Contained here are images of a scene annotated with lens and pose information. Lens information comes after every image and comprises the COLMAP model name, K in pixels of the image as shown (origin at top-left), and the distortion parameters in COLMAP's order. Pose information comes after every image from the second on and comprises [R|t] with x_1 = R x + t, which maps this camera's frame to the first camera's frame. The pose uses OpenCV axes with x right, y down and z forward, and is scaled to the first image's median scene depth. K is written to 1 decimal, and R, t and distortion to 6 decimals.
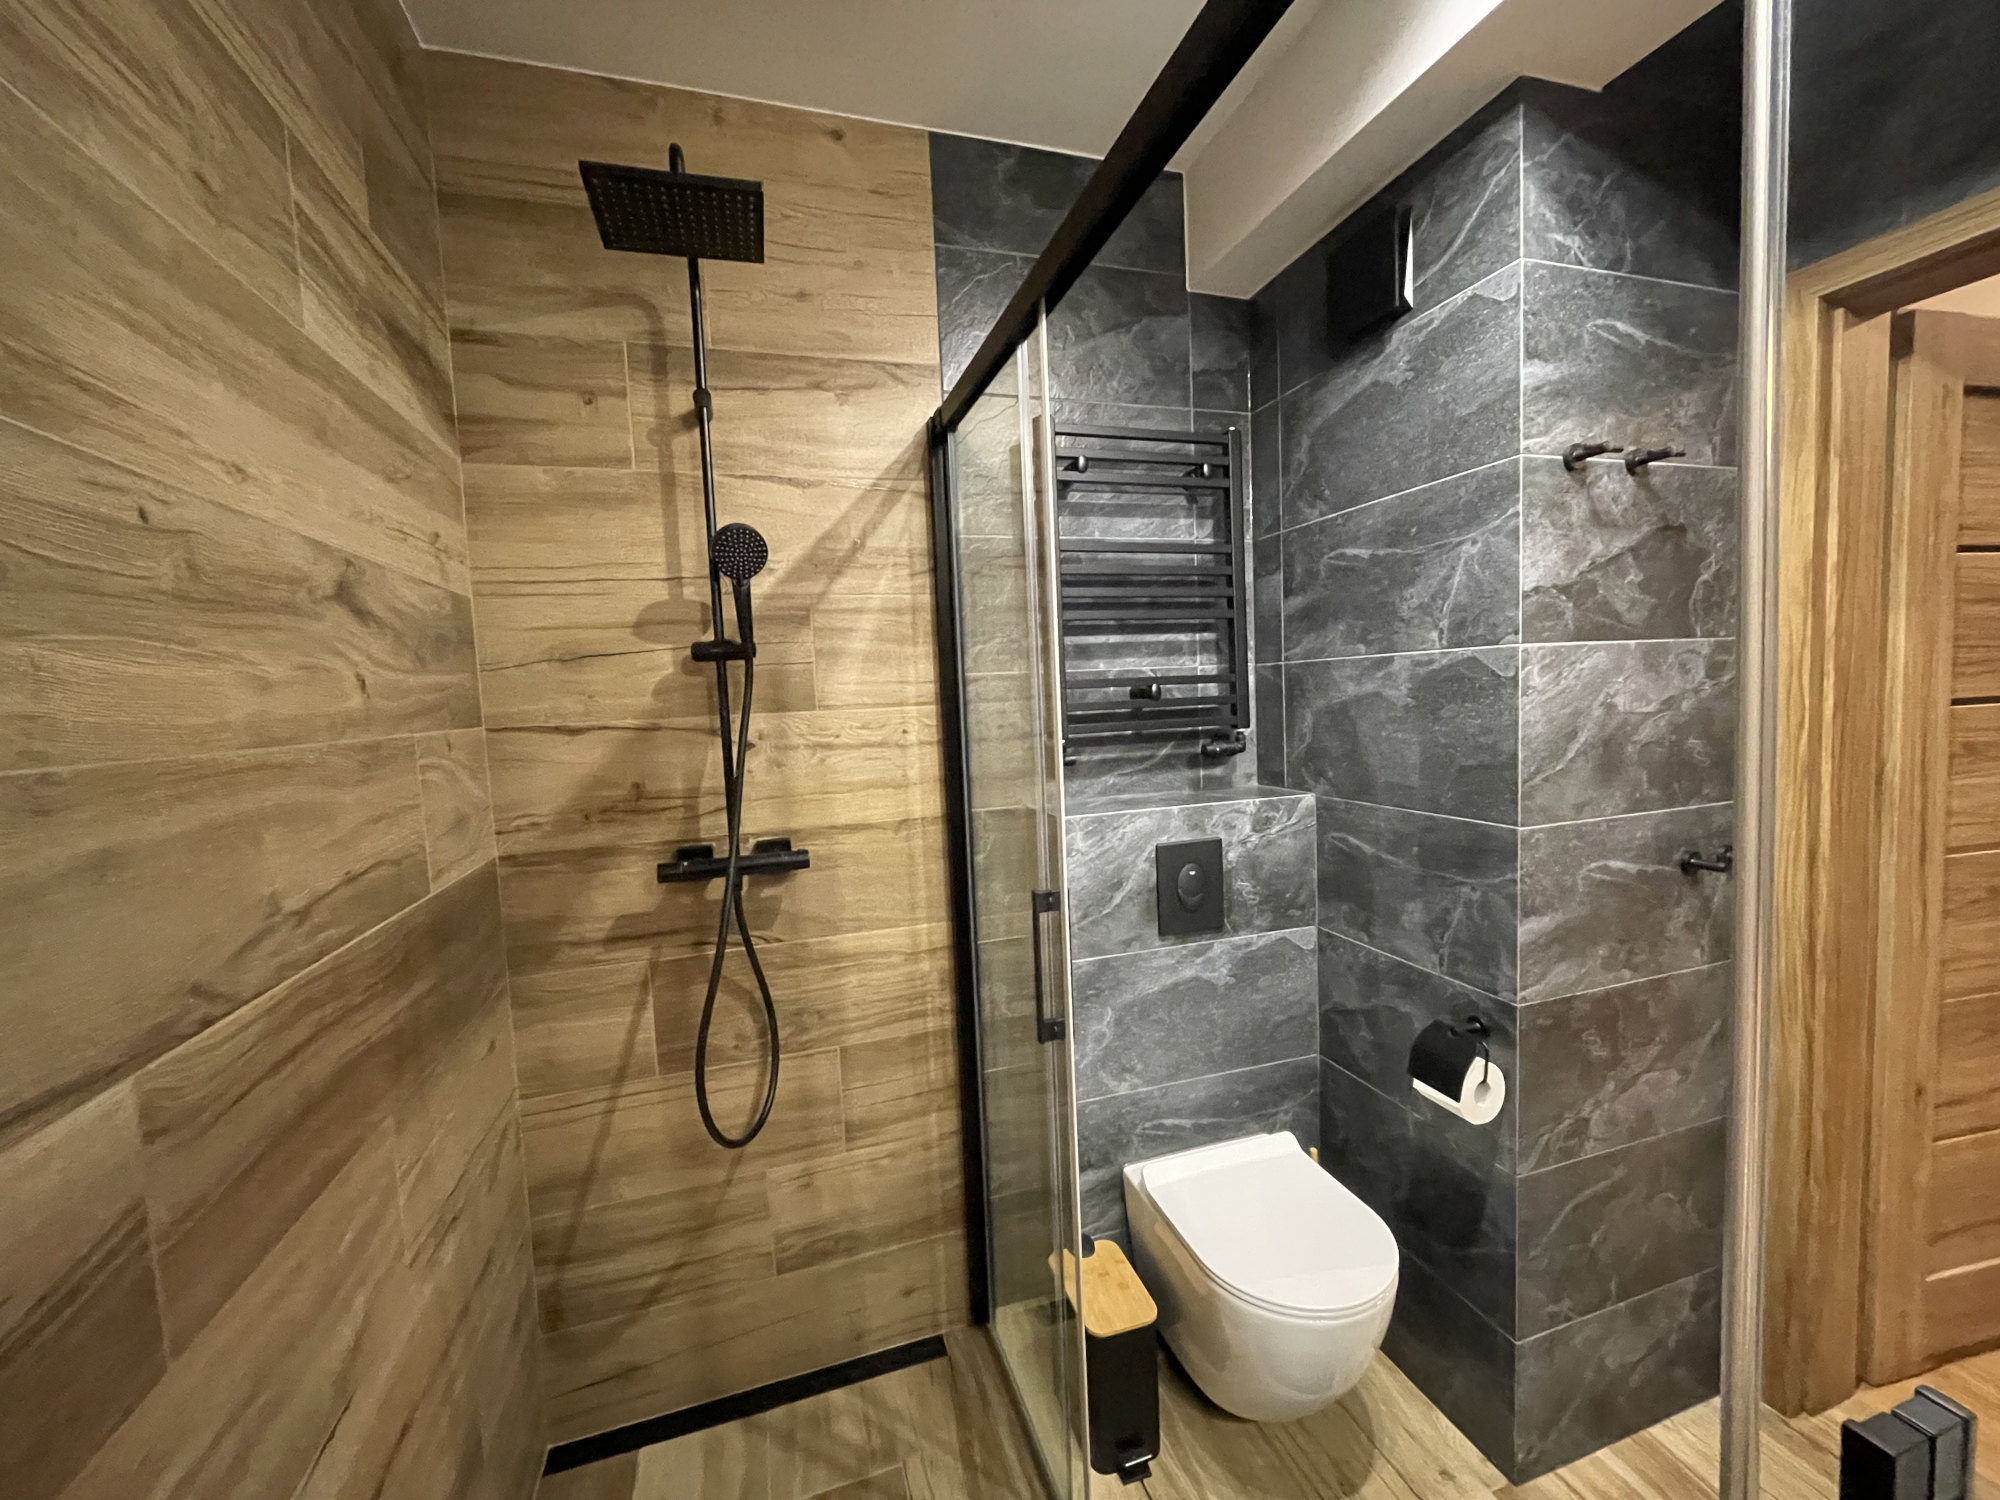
lens RADIAL K [[802.7, 0, 1002.5], [0, 802.7, 748.2], [0, 0, 1]] dist [-0.002402, -0.001003]
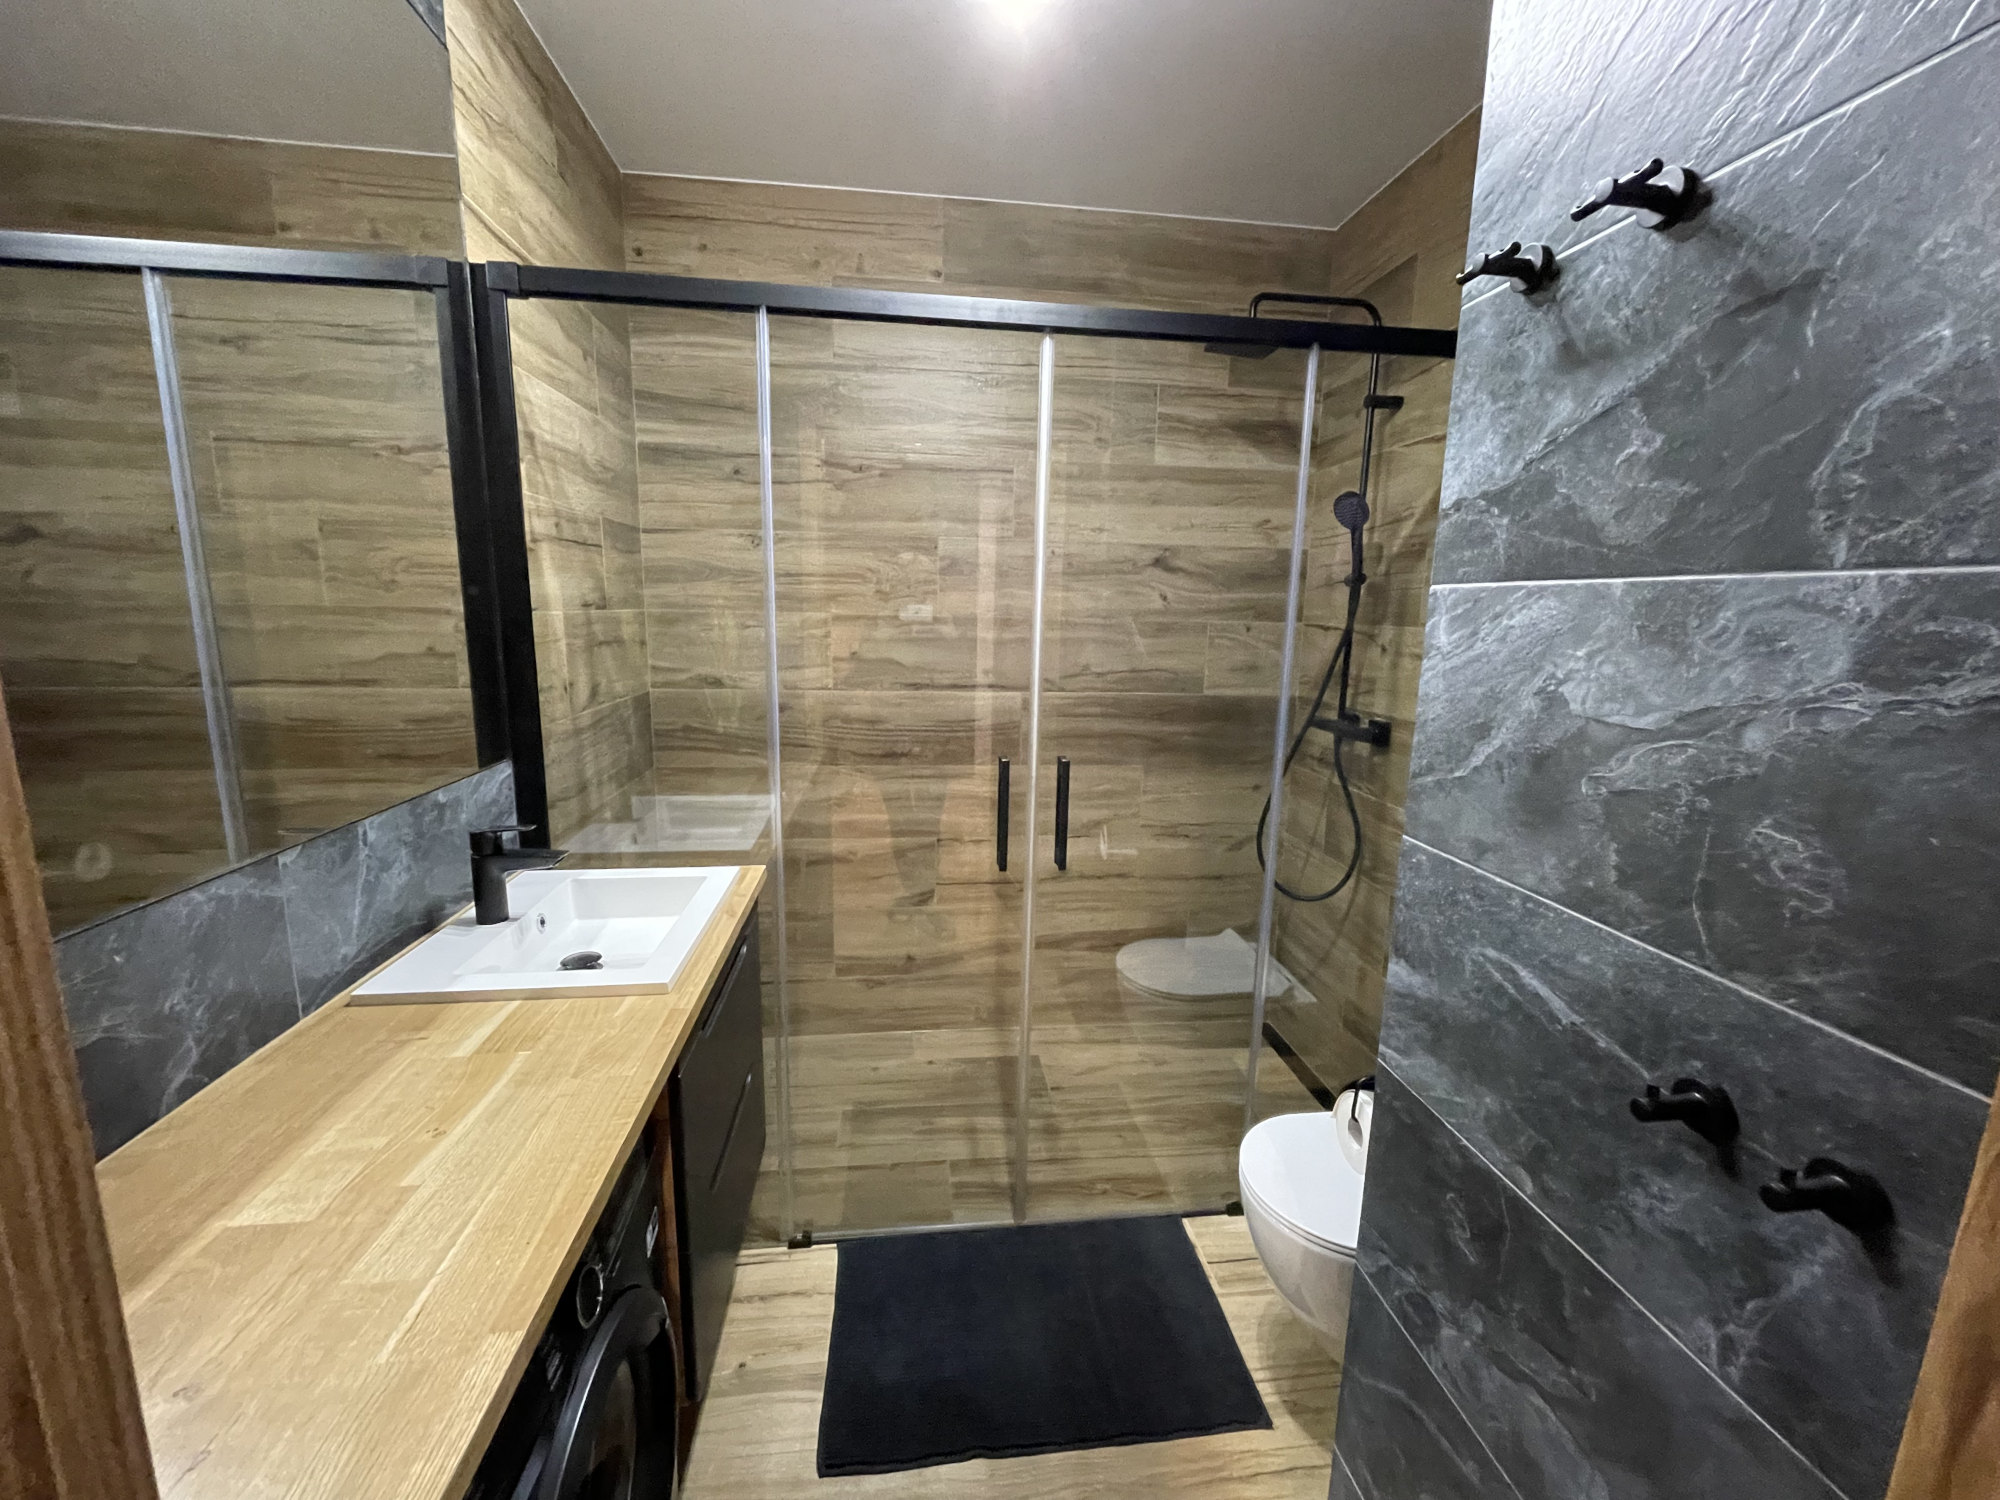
lens RADIAL K [[802.7, 0, 1002.5], [0, 802.7, 748.2], [0, 0, 1]] dist [-0.002402, -0.001003]
pose [[-0.179731, 0.208793, -0.961302, 1.383316], [-0.084508, 0.970326, 0.226553, -0.114013], [0.980079, 0.121956, -0.156753, 0.724644]]
